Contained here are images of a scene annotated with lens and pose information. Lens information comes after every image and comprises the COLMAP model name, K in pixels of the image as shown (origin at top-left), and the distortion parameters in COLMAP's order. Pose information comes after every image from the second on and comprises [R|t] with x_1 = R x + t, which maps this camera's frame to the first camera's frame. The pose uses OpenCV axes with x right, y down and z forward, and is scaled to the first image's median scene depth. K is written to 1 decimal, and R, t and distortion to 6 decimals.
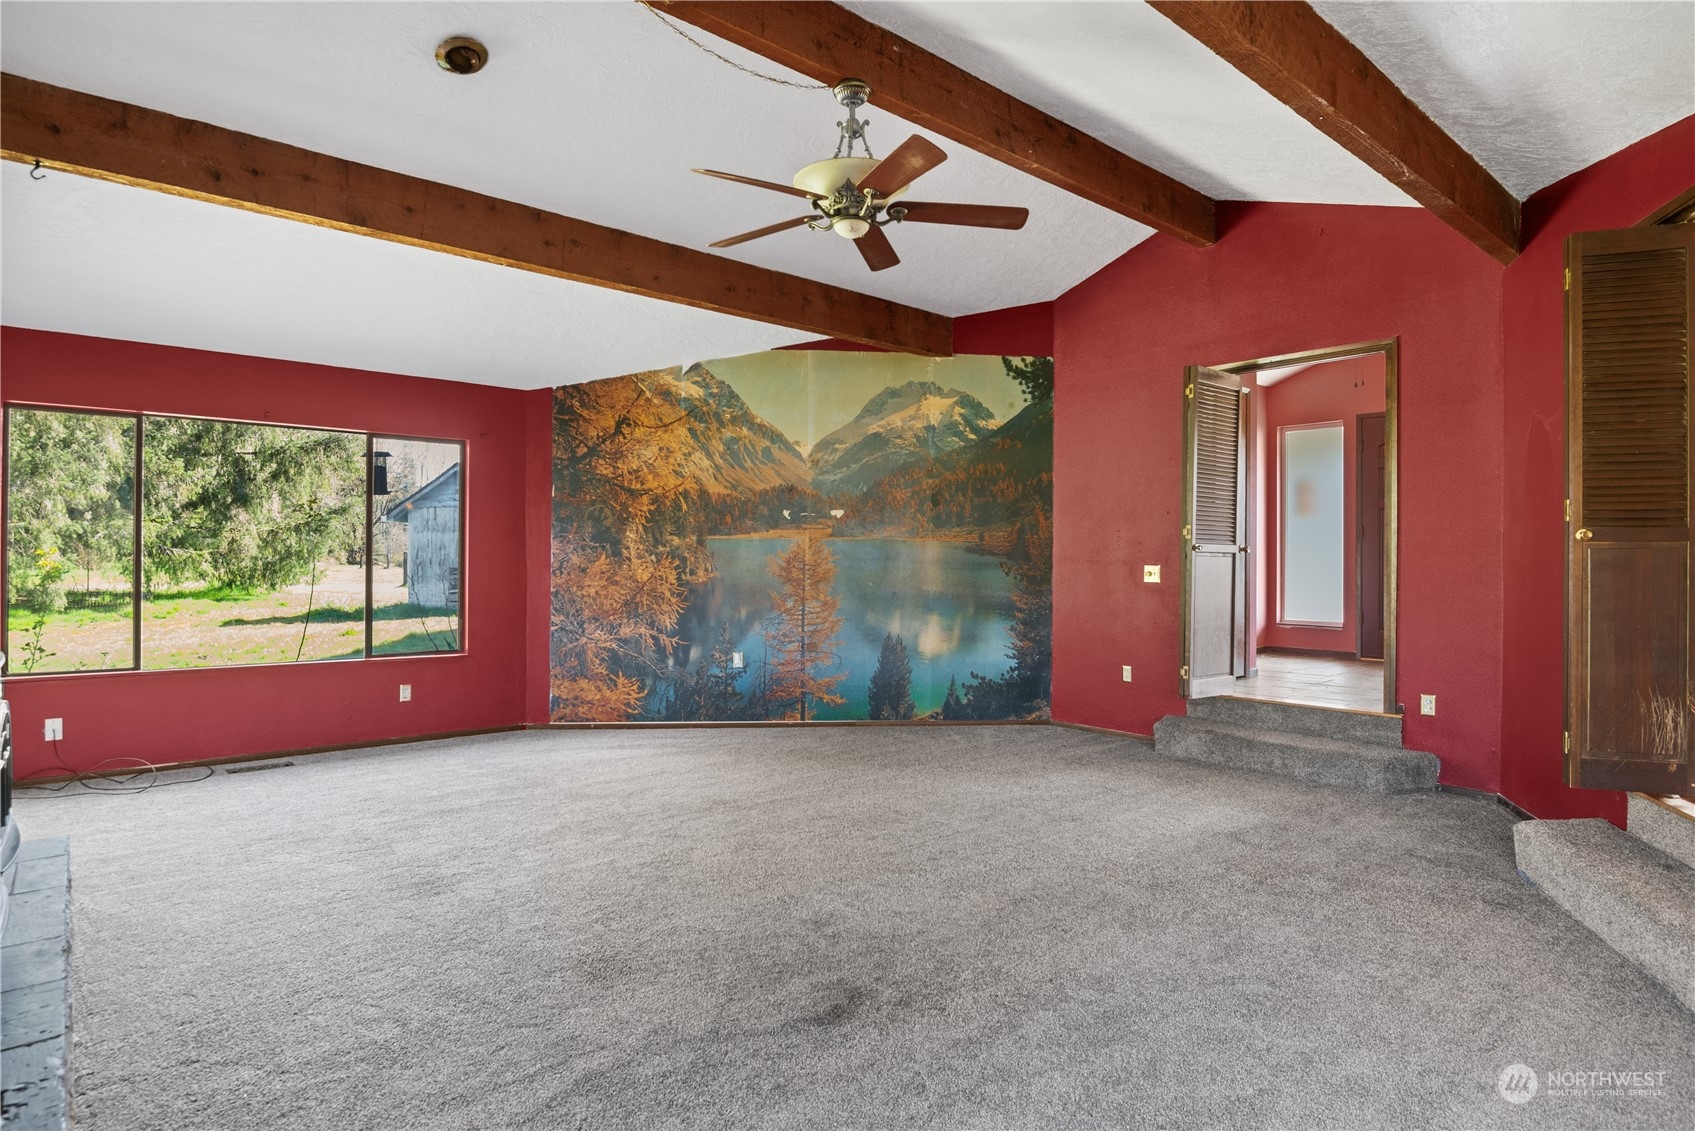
lens RADIAL K [[927.3, 0, 847.4], [0, 927.3, 559.6], [0, 0, 1]] dist [-0.005704, -0.000678]
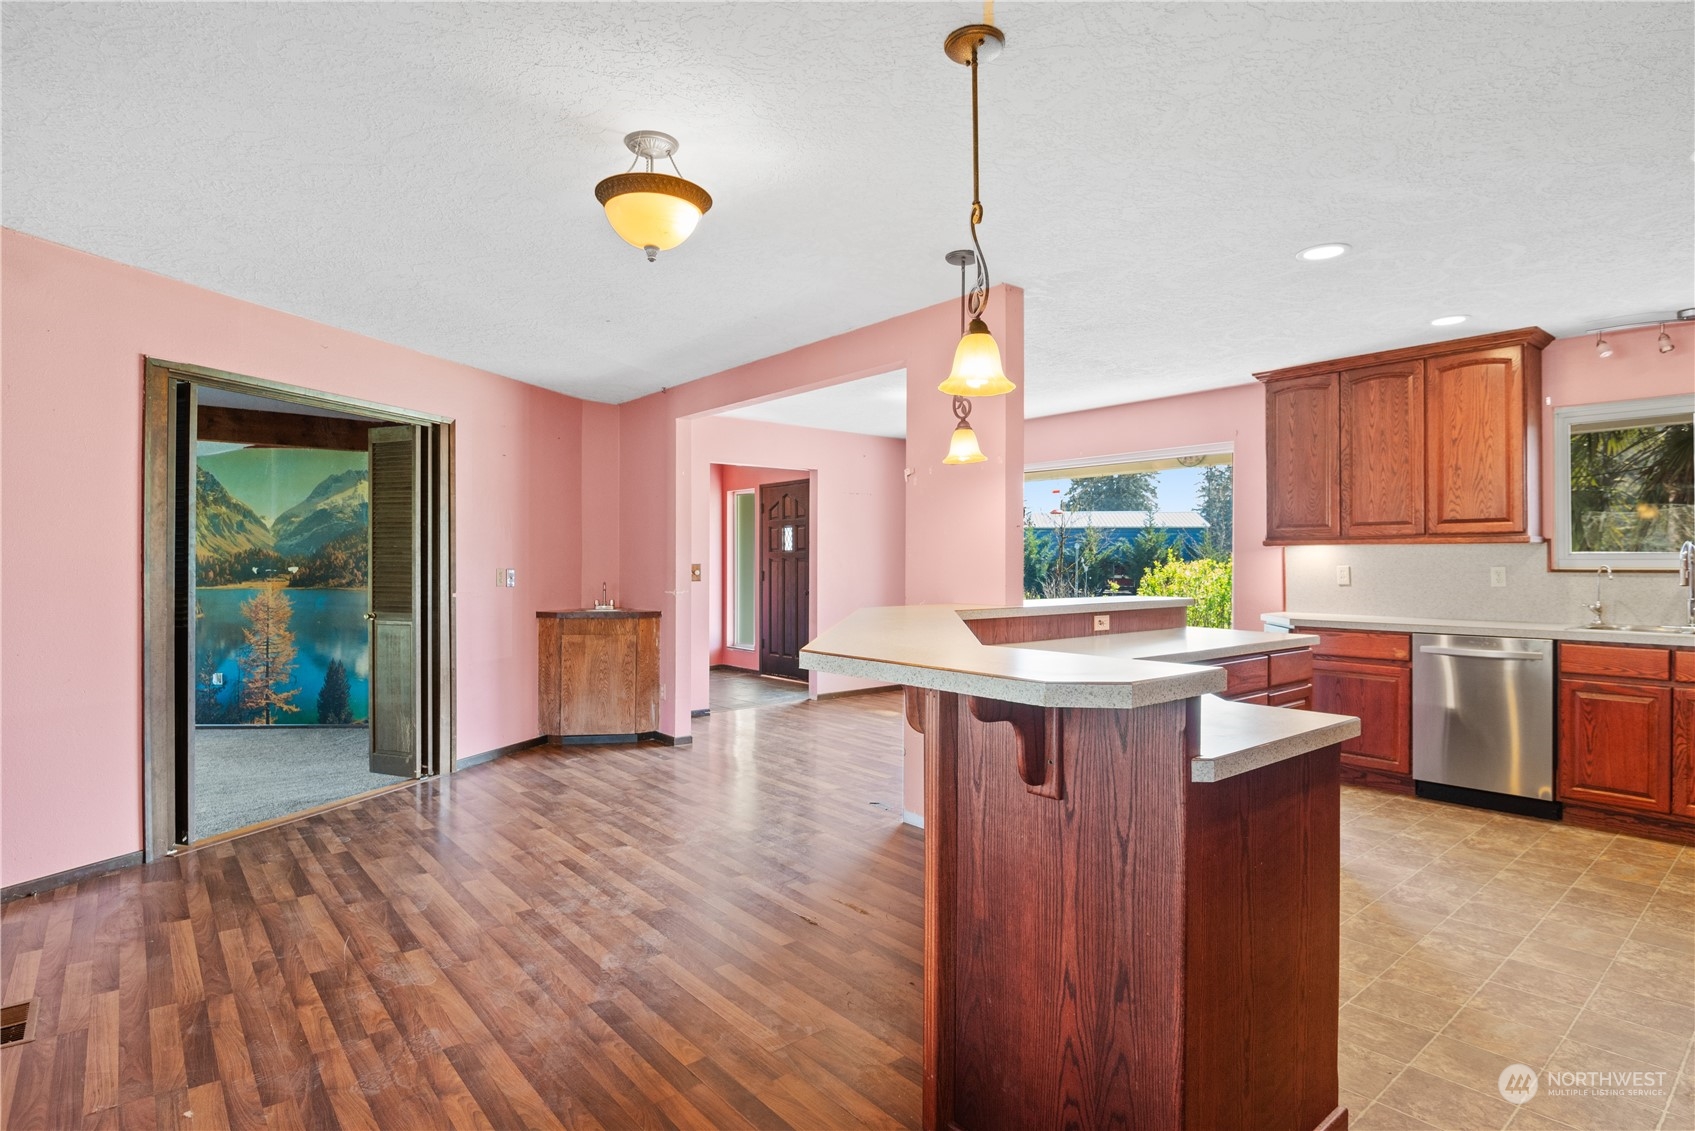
lens RADIAL K [[885.8, 0, 848.4], [0, 885.8, 576.1], [0, 0, 1]] dist [-0.018427, -0.000824]
pose [[0.999731, -0.005017, -0.022659, 0.818199], [0.004863, 0.999965, -0.006832, -0.027832], [0.022692, 0.006720, 0.999720, -0.251665]]
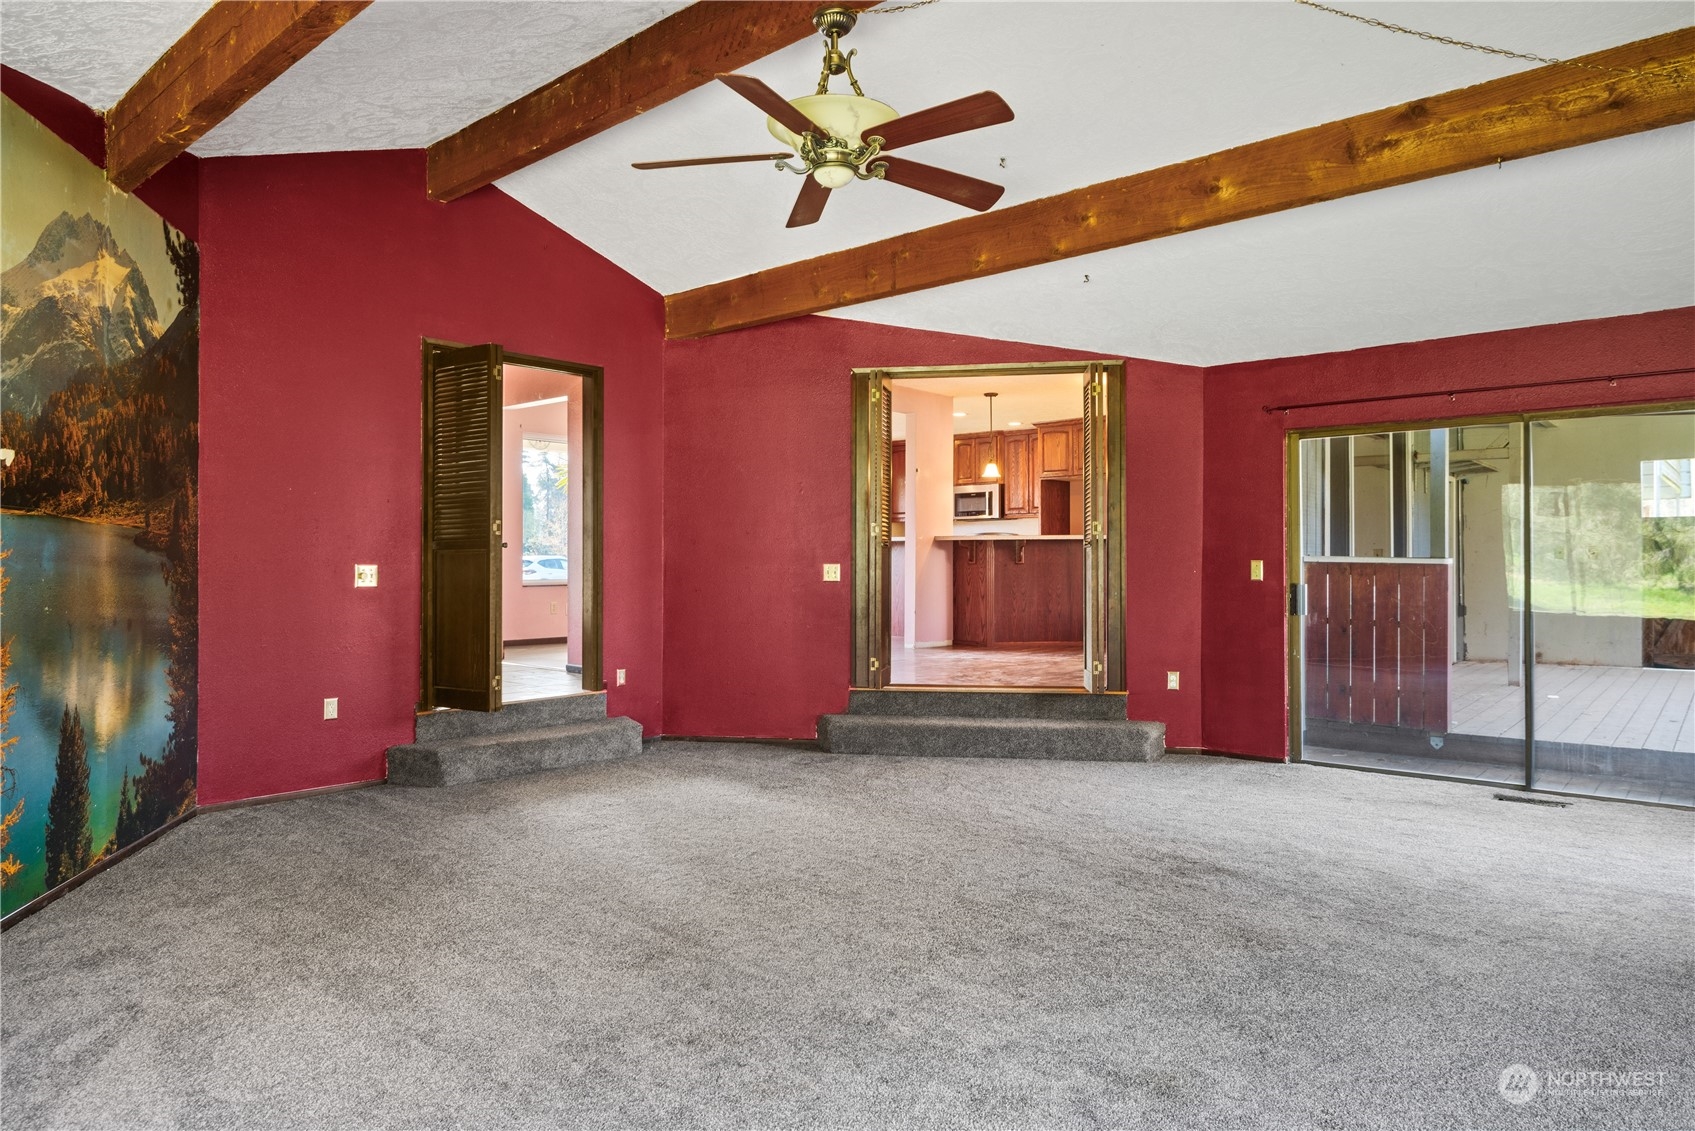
lens RADIAL K [[1057.2, 0, 846.4], [0, 1057.2, 556.5], [0, 0, 1]] dist [-0.002376, -0.000477]
pose [[-0.138515, 0.000542, 0.990360, -0.576620], [0.002058, 0.999998, -0.000260, -0.000020], [-0.990358, 0.002002, -0.138516, 0.664269]]
